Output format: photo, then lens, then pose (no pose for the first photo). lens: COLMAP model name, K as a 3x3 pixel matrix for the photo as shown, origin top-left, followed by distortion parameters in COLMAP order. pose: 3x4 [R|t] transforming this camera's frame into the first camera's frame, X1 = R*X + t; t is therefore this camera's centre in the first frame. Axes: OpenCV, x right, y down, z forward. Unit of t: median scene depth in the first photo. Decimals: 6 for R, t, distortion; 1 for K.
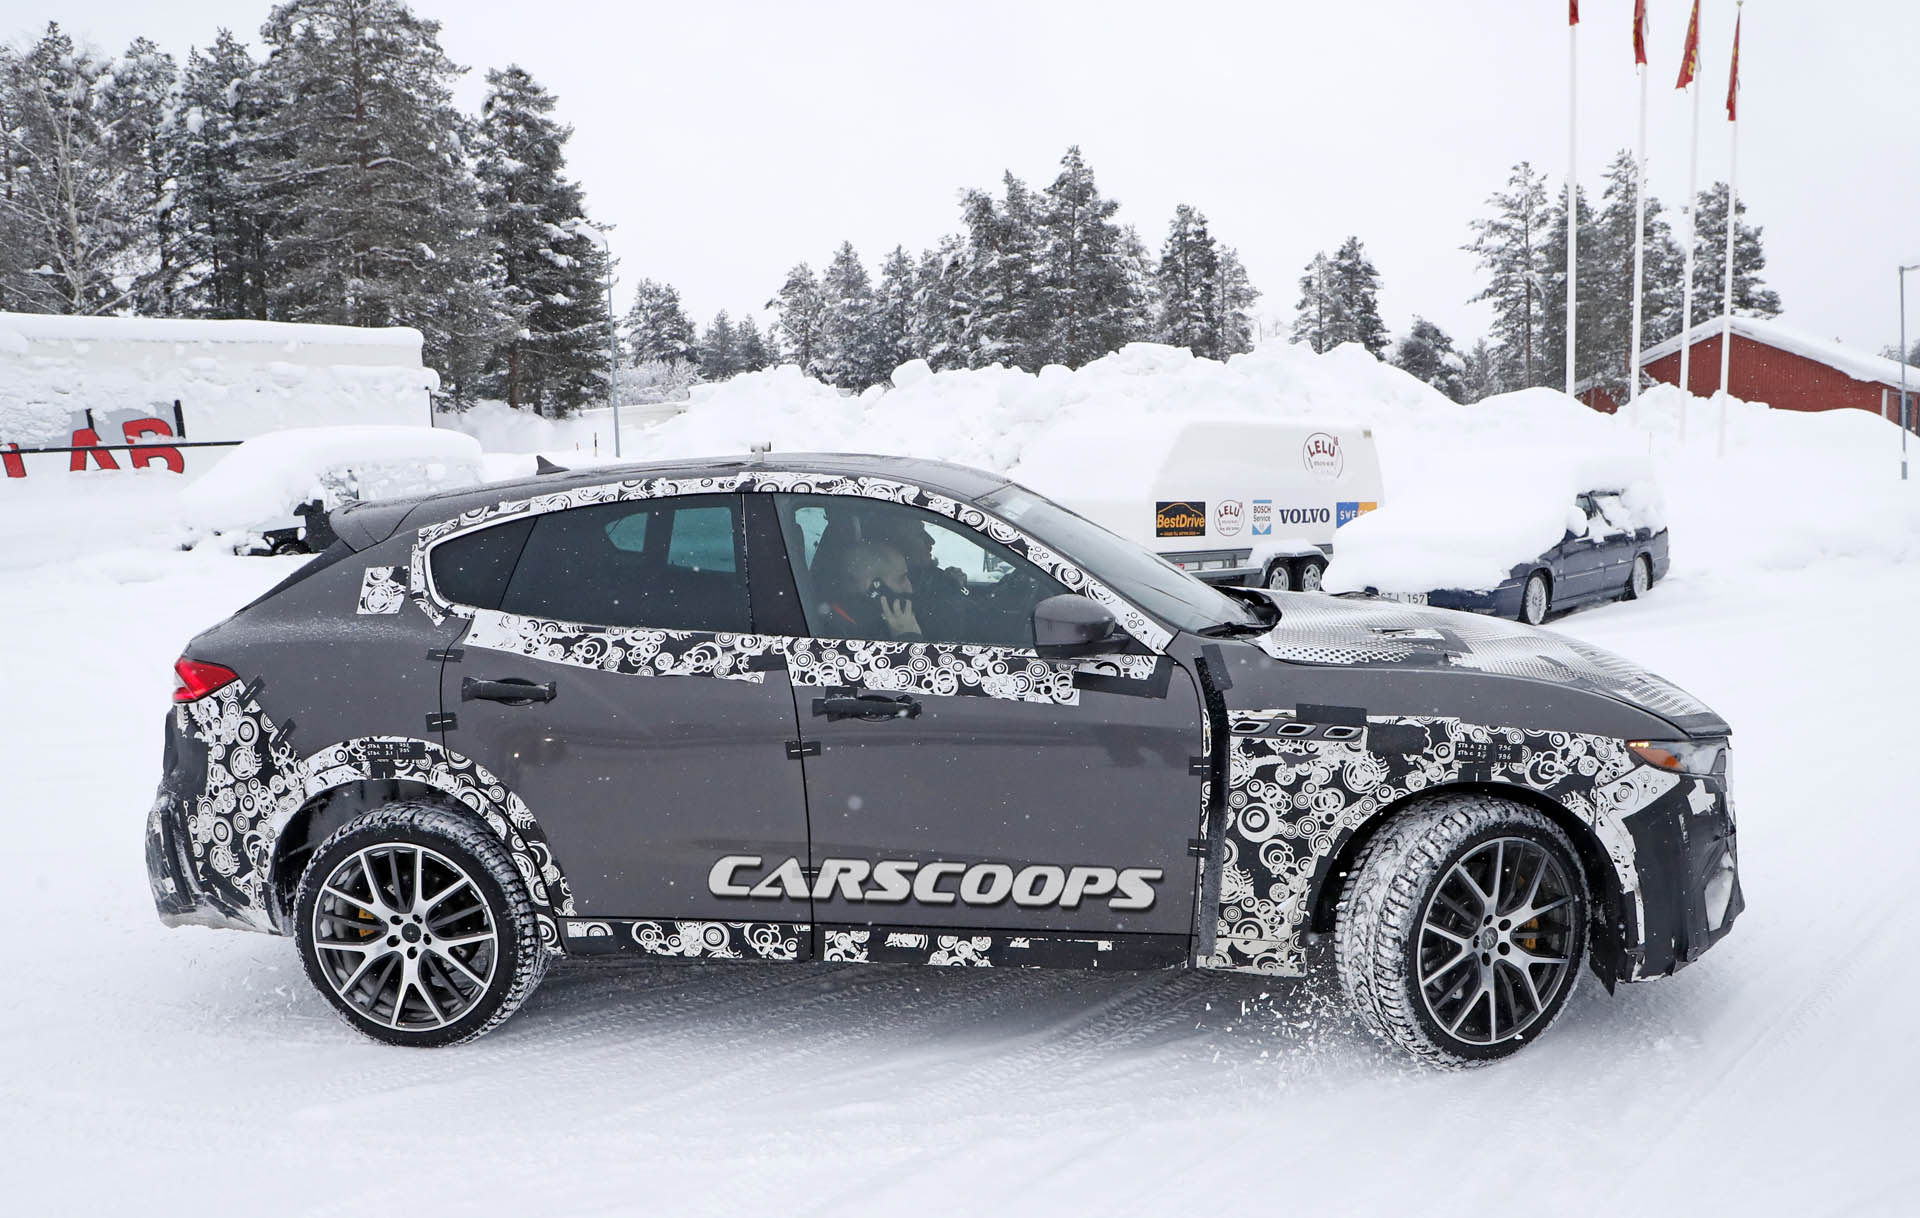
lens RADIAL K [[1509.5, 0, 956.9], [0, 1509.5, 660.4], [0, 0, 1]] dist [-0.075061, 0.056198]
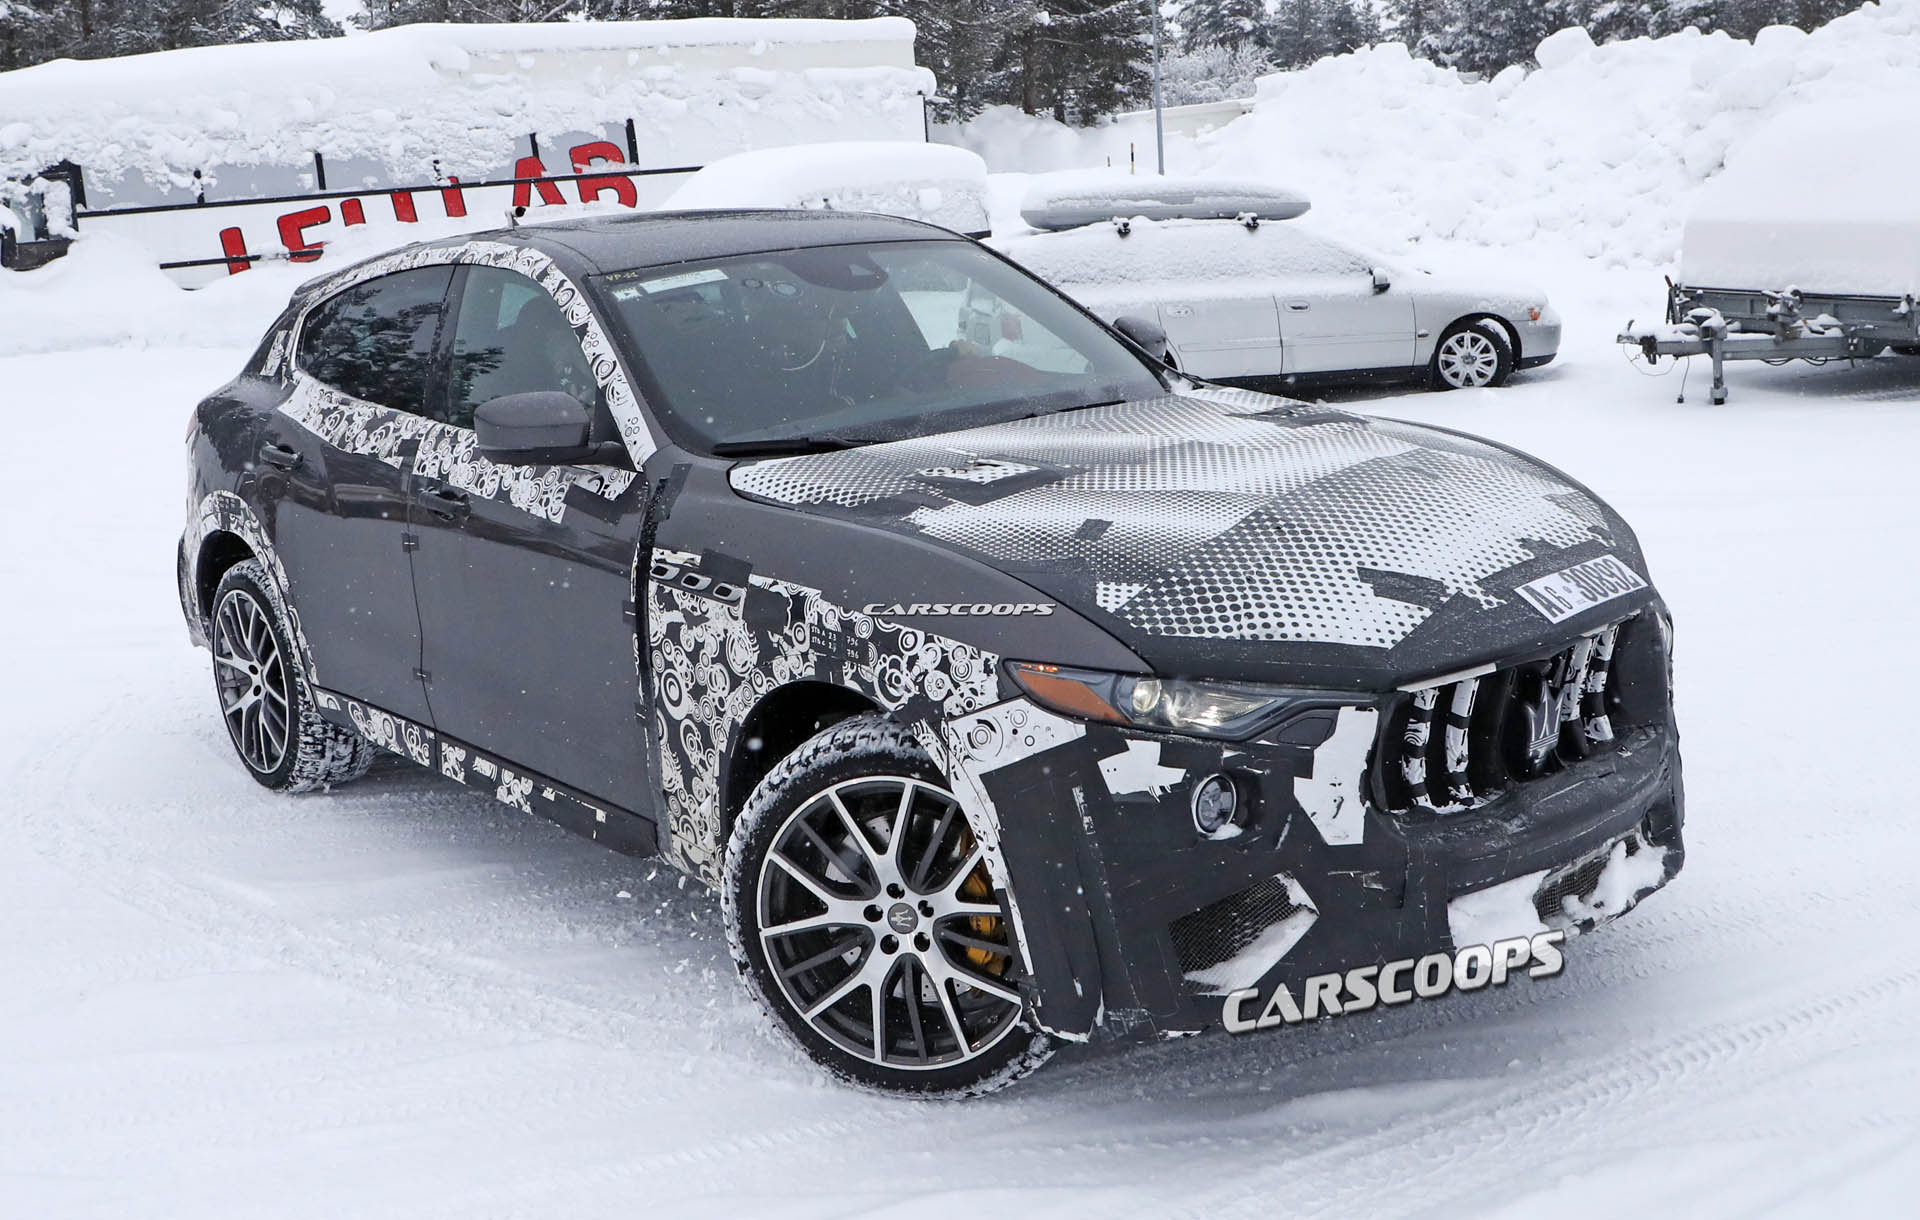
lens RADIAL K [[2019.0, 0, 885.1], [0, 2019.0, 454.5], [0, 0, 1]] dist [-0.078930, 0.007279]
pose [[0.708162, 0.072455, -0.702322, 0.979483], [-0.058771, 0.997318, 0.043628, -0.067071], [0.703600, 0.010380, 0.710521, 0.322370]]
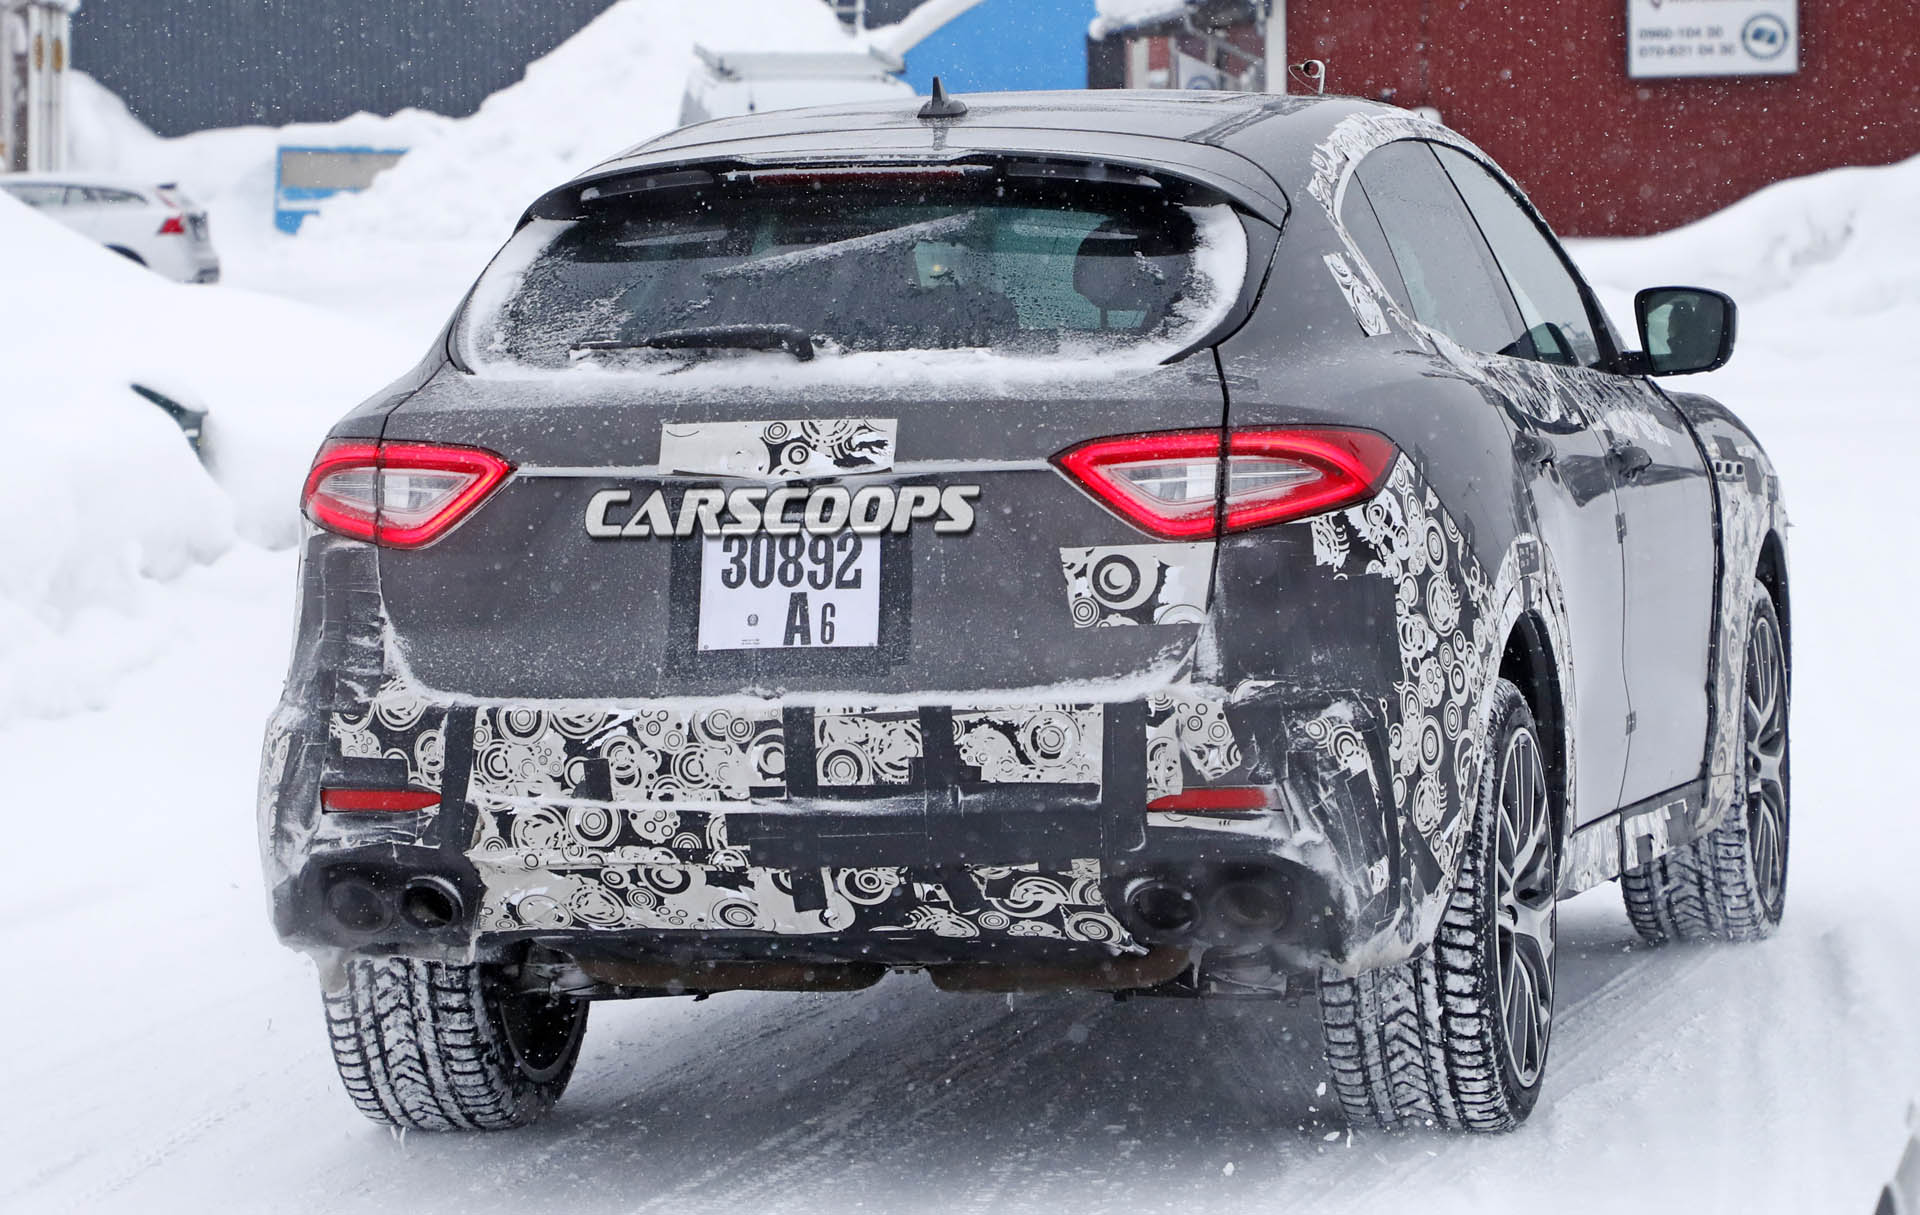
lens RADIAL K [[7459.9, 0, 884.0], [0, 7459.9, 241.7], [0, 0, 1]] dist [0.512694, -2.766206]
pose [[0.144306, 0.017100, 0.989385, -3.328754], [0.165967, 0.985269, -0.041236, 0.019228], [-0.975516, 0.170156, 0.139342, 0.841968]]
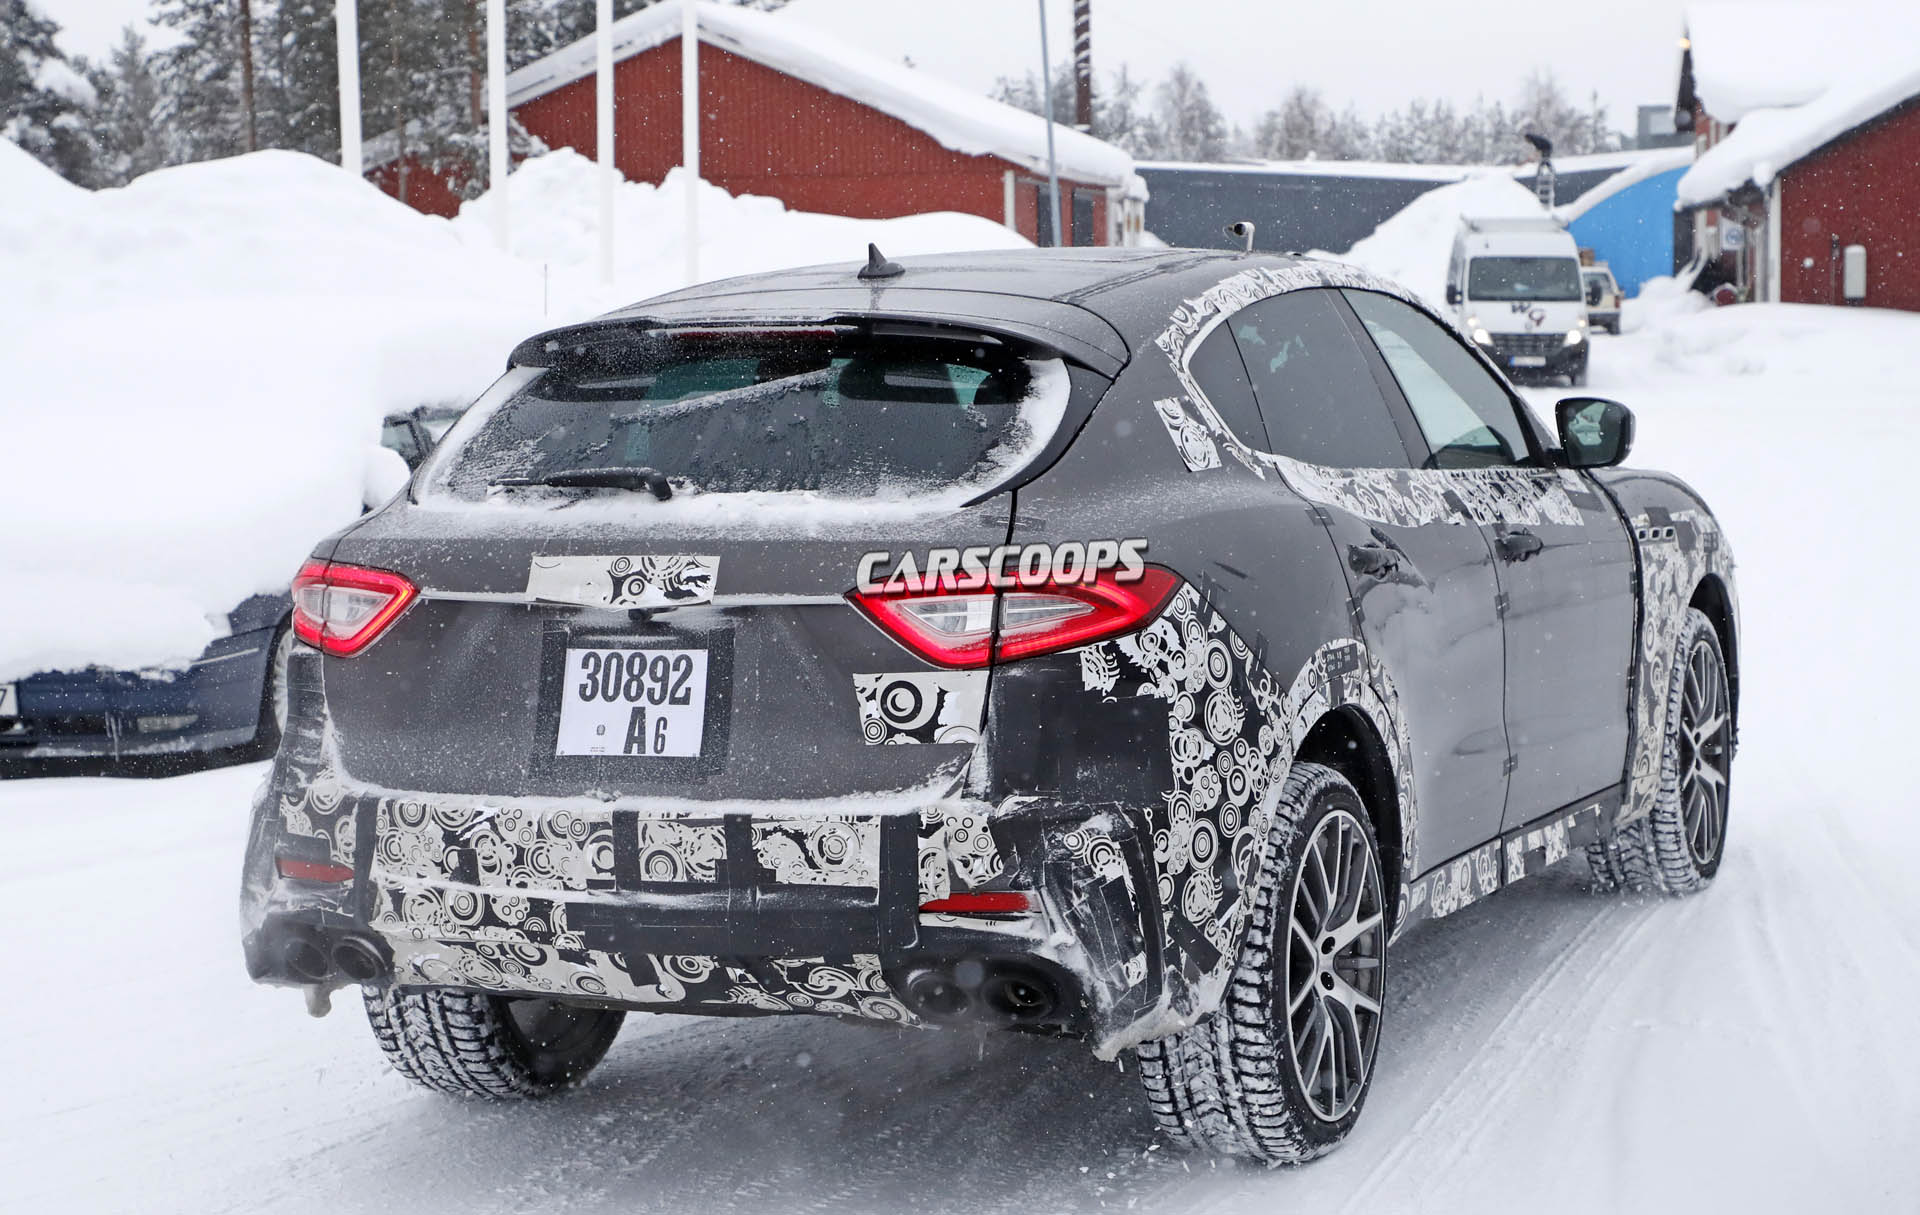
lens RADIAL K [[3782.8, 0, 949.1], [0, 3782.8, 463.0], [0, 0, 1]] dist [0.211779, -0.058014]
pose [[0.313480, -0.033608, 0.949000, -2.068631], [0.160655, 0.986844, -0.018120, -0.023665], [-0.935906, 0.158142, 0.314755, 0.637352]]
